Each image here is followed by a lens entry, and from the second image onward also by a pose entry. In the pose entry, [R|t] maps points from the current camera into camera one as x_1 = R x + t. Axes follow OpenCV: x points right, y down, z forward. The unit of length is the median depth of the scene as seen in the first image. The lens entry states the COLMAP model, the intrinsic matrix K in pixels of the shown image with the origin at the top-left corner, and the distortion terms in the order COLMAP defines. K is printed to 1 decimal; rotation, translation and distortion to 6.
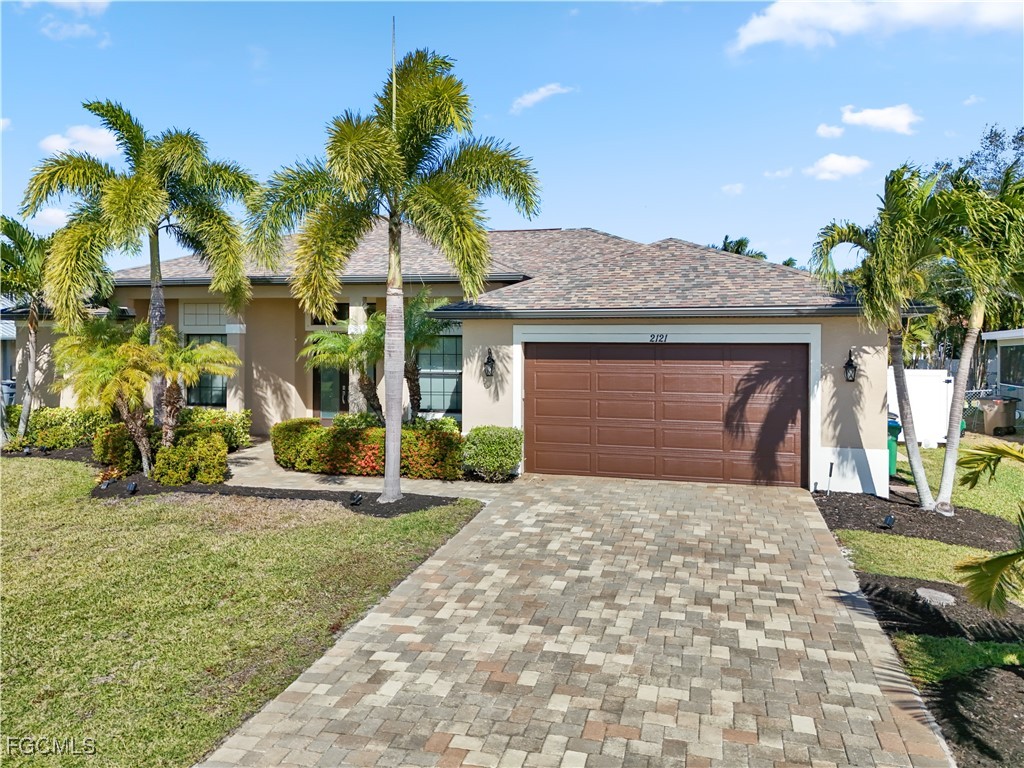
lens RADIAL K [[747.8, 0, 520.7], [0, 747.8, 356.3], [0, 0, 1]] dist [0.071198, -0.066182]
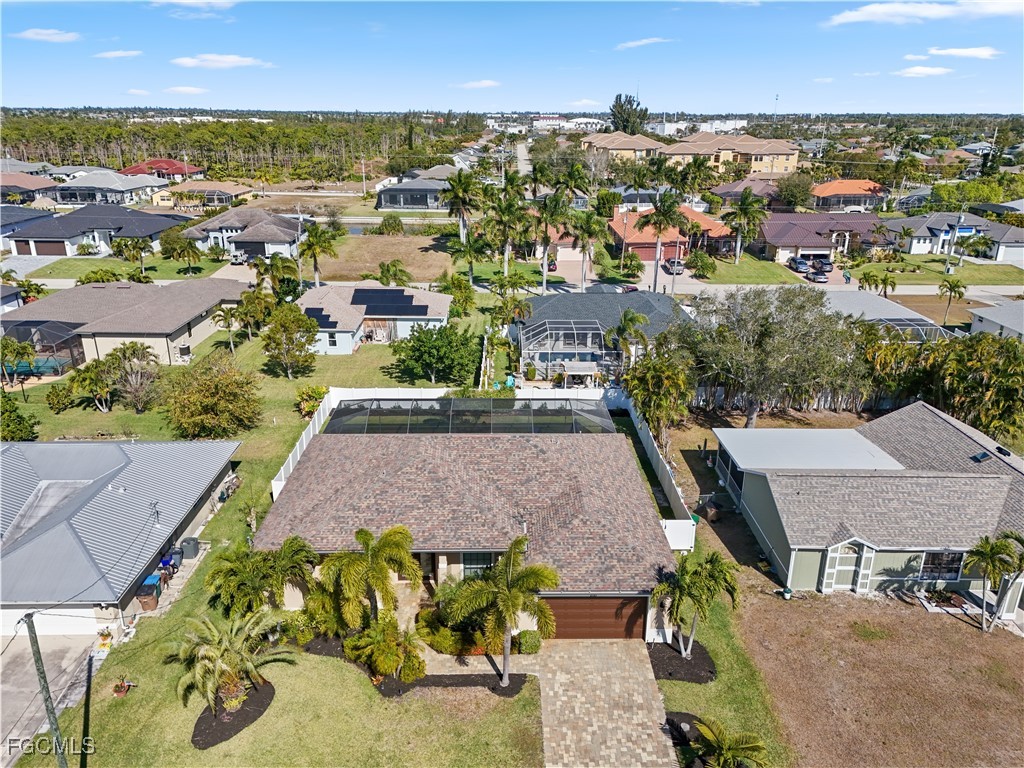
lens RADIAL K [[731.6, 0, 512.0], [0, 731.6, 384.0], [0, 0, 1]] dist [0.075904, -0.062917]
pose [[0.962667, -0.092355, 0.254448, -0.778182], [0.003323, 0.943958, 0.330050, -1.822455], [-0.270670, -0.316883, 0.909023, -1.159393]]
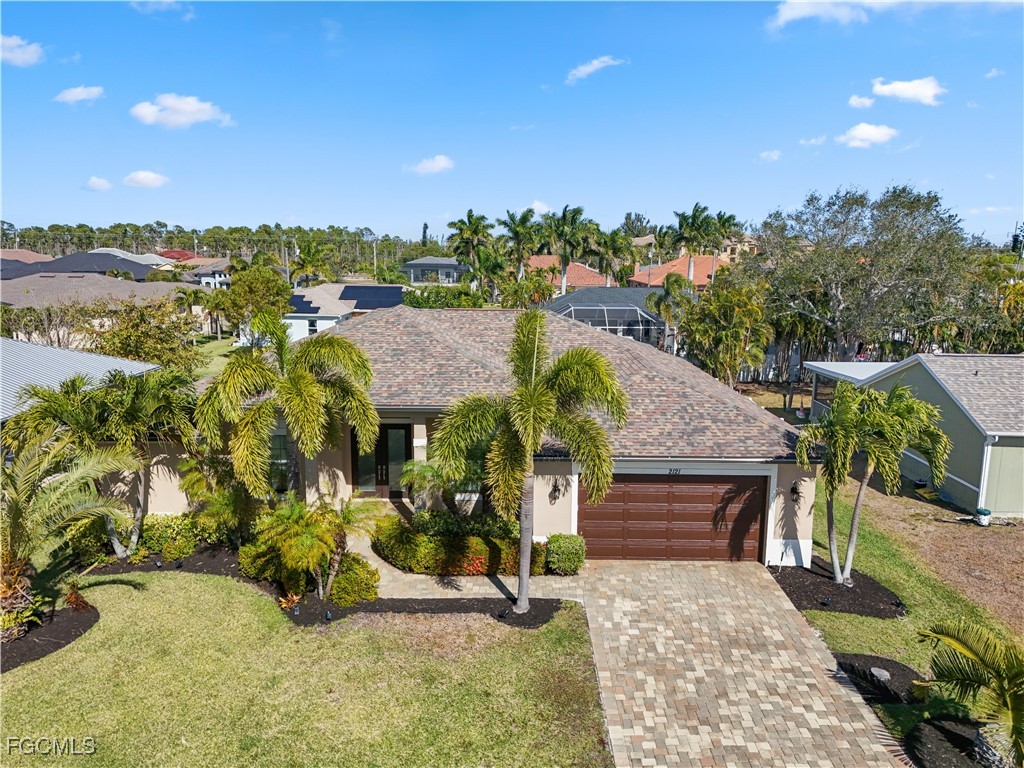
lens RADIAL K [[731.6, 0, 512.0], [0, 731.6, 384.0], [0, 0, 1]] dist [0.075904, -0.062917]
pose [[0.967030, -0.041495, 0.251260, -0.575620], [0.000736, 0.987087, 0.160183, -0.509768], [-0.254663, -0.154717, 0.954573, -0.328347]]
